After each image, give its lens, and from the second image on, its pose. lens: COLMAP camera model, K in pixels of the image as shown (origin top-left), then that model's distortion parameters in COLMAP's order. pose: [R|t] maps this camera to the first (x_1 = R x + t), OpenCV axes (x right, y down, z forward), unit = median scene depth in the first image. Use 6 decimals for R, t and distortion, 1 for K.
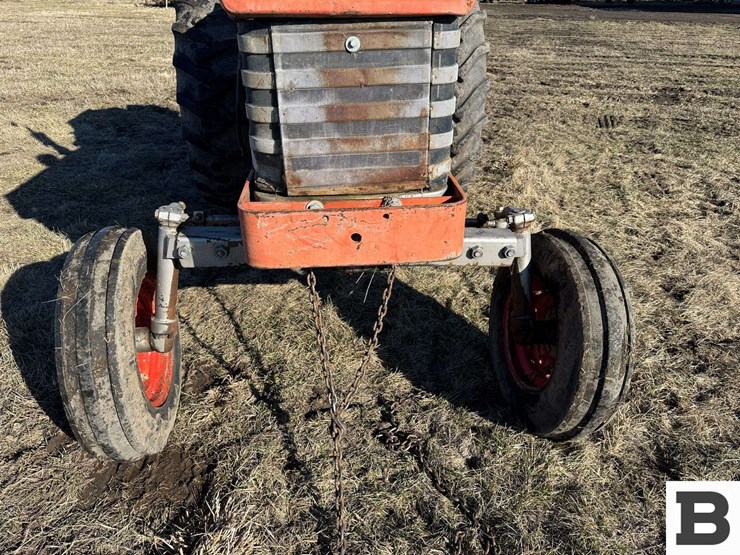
lens RADIAL K [[526.8, 0, 365.5], [0, 526.8, 278.1], [0, 0, 1]] dist [0.049927, -0.061114]
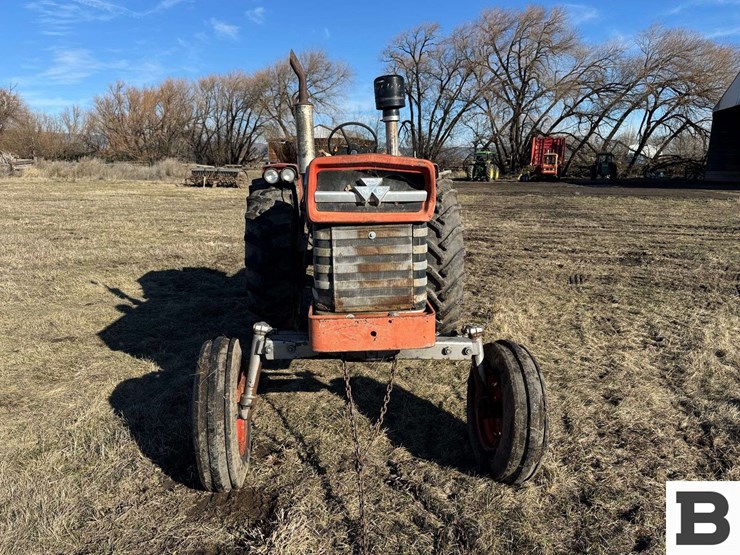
lens RADIAL K [[530.0, 0, 370.0], [0, 530.0, 277.5], [0, 0, 1]] dist [0.038361, -0.041700]
pose [[0.999912, -0.002793, -0.012950, -0.003897], [-0.001112, 0.956376, -0.292138, 0.177941], [0.013201, 0.292126, 0.956289, -0.522005]]
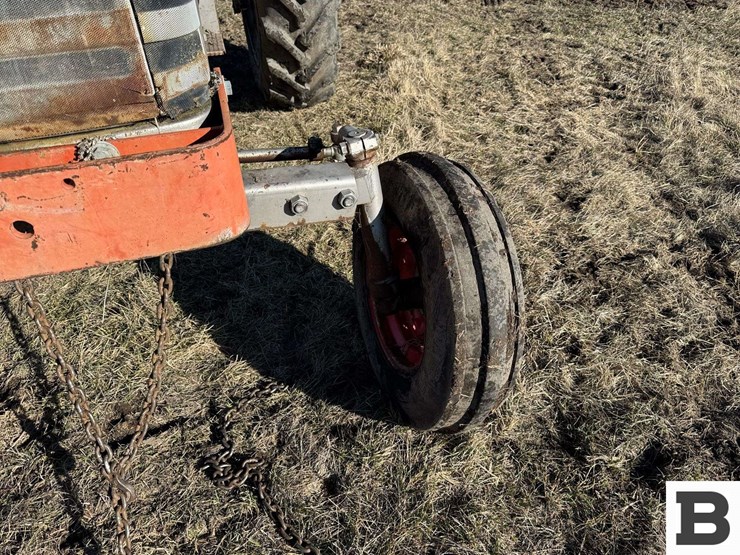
lens RADIAL K [[531.2, 0, 368.5], [0, 531.2, 274.6], [0, 0, 1]] dist [0.045852, -0.058505]
pose [[0.979490, -0.130526, 0.153498, 0.156909], [0.102723, 0.978858, 0.176874, -0.062226], [-0.173340, -0.157478, 0.972190, 0.273067]]
